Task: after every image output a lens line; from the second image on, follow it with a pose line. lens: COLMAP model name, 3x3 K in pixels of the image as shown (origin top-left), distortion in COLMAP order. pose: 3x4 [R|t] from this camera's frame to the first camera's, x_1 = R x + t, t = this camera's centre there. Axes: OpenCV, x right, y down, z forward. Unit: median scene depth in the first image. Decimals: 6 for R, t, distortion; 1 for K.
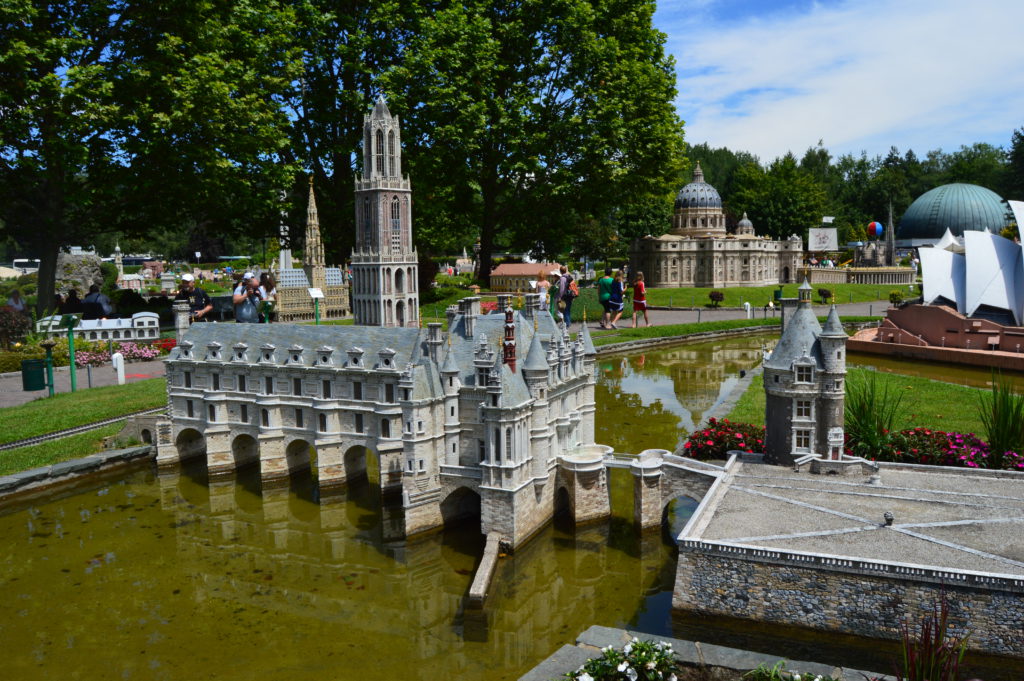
lens RADIAL K [[819.9, 0, 511.5], [0, 819.9, 339.0], [0, 0, 1]] dist [-0.090225, -0.004431]
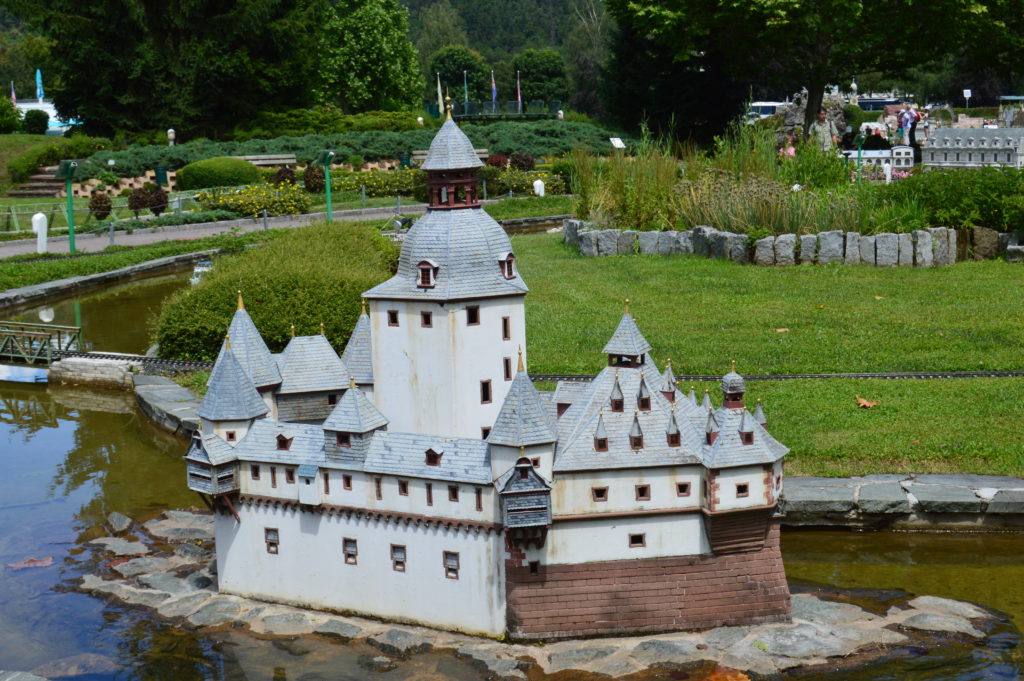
lens RADIAL K [[1423.2, 0, 512.1], [0, 1423.2, 339.6], [0, 0, 1]] dist [-0.057755, 0.000000]
pose [[0.778375, 0.085367, -0.621968, 0.296089], [-0.042141, 0.995582, 0.083908, 0.072984], [0.626383, -0.039102, 0.778534, -0.705204]]
